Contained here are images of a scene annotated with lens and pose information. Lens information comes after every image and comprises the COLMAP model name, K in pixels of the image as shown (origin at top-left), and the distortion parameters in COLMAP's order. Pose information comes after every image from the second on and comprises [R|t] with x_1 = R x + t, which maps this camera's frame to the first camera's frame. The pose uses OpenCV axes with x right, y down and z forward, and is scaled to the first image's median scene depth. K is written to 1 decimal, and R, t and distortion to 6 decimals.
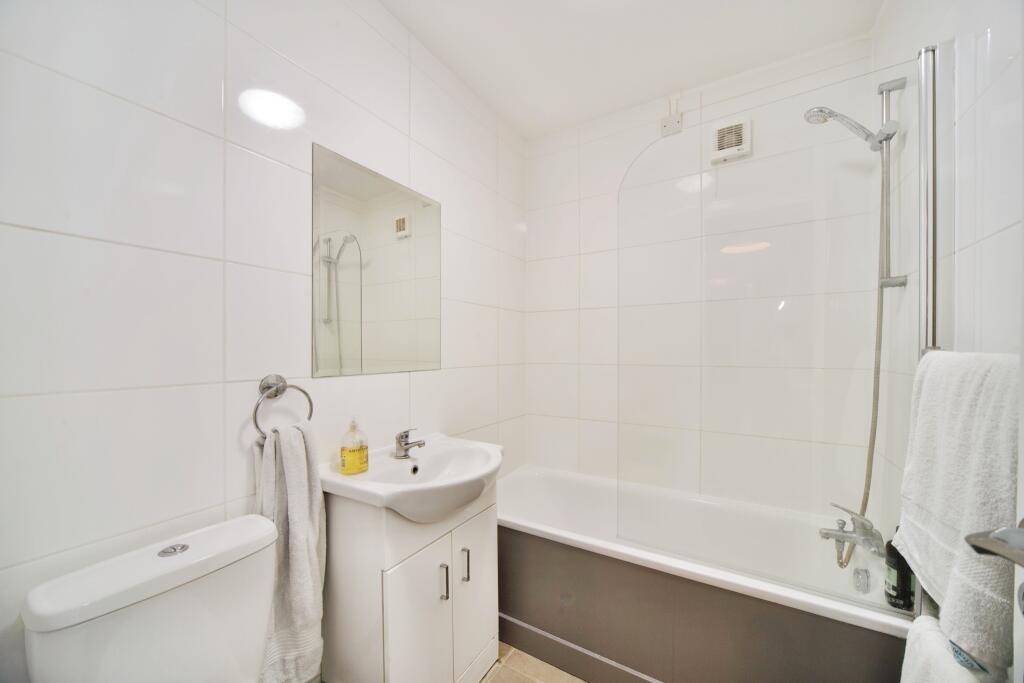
lens RADIAL K [[390.7, 0, 510.7], [0, 390.7, 336.4], [0, 0, 1]] dist [-0.011616, 0.000222]
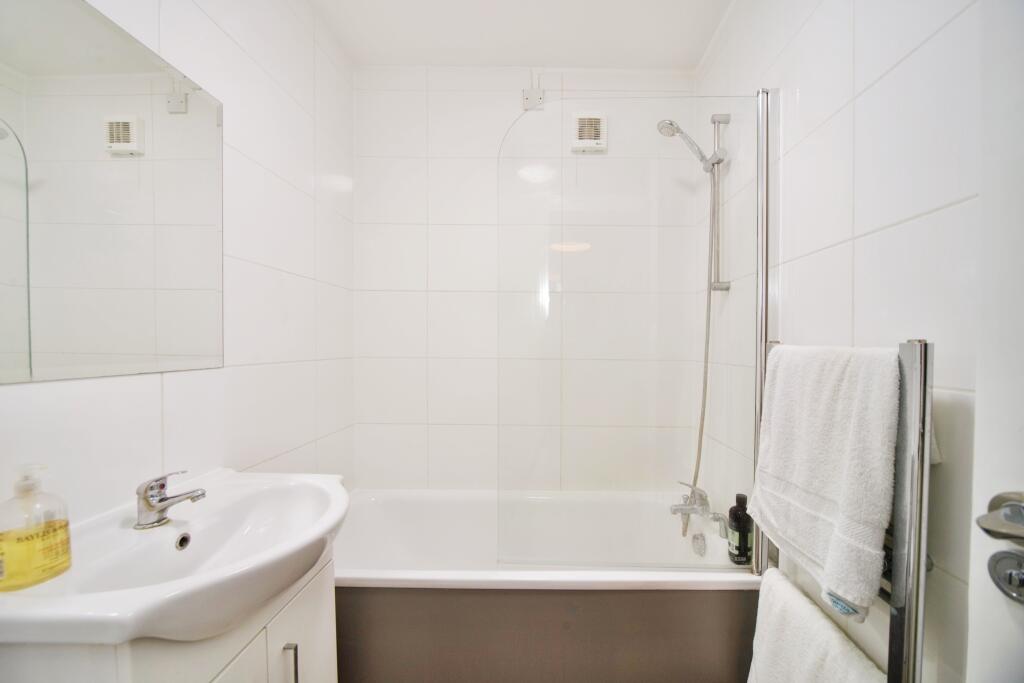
lens RADIAL K [[390.3, 0, 513.2], [0, 390.3, 345.1], [0, 0, 1]] dist [-0.013730, 0.000458]
pose [[0.844867, 0.010055, 0.534882, -0.164183], [-0.031021, 0.999062, 0.030218, 0.020264], [-0.534076, -0.042123, 0.844386, 0.311391]]
